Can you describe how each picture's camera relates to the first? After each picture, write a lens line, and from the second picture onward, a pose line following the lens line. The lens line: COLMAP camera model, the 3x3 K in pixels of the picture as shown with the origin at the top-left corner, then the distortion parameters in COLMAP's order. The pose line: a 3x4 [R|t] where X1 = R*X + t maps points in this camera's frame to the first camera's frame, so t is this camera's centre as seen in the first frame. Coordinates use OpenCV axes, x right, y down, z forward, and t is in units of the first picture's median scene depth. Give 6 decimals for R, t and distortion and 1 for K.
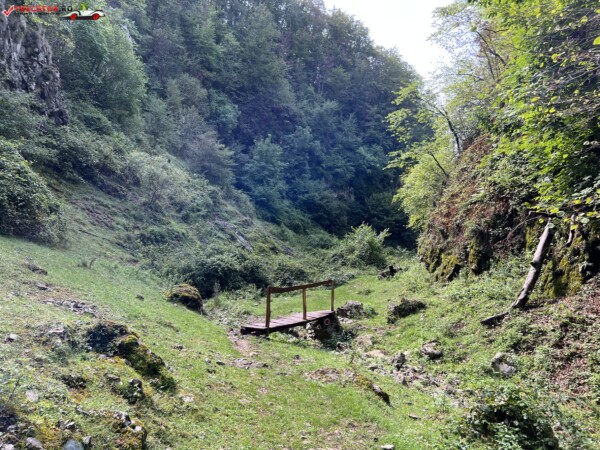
lens RADIAL K [[453.6, 0, 297.7], [0, 453.6, 229.5], [0, 0, 1]] dist [0.045852, -0.049311]
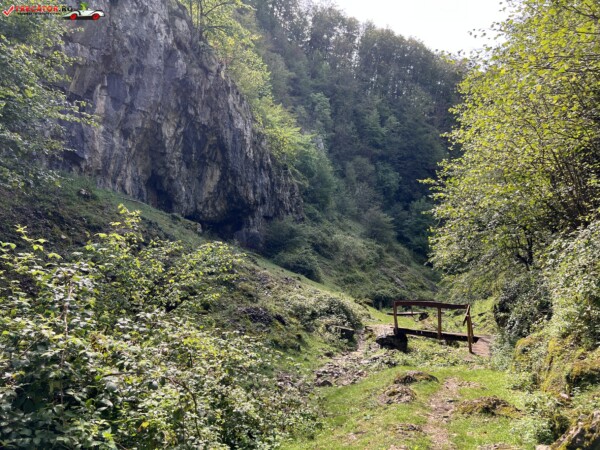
lens RADIAL K [[453.6, 0, 297.7], [0, 453.6, 233.7], [0, 0, 1]] dist [0.045852, -0.049311]
pose [[0.931785, -0.037238, -0.361097, 0.087630], [0.010820, 0.997132, -0.074907, -0.017161], [0.362850, 0.065890, 0.929515, -0.414800]]
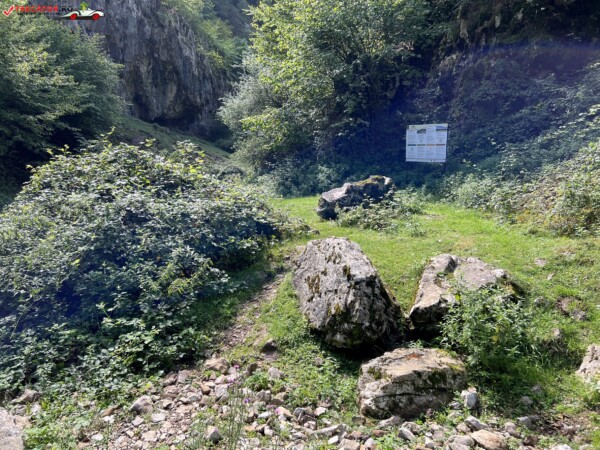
lens RADIAL K [[453.6, 0, 298.6], [0, 453.6, 226.2], [0, 0, 1]] dist [0.045852, -0.049311]
pose [[0.955996, 0.029360, -0.291907, 0.319694], [0.029395, 0.980388, 0.194875, -0.040972], [0.291903, -0.194880, 0.936384, -0.791366]]
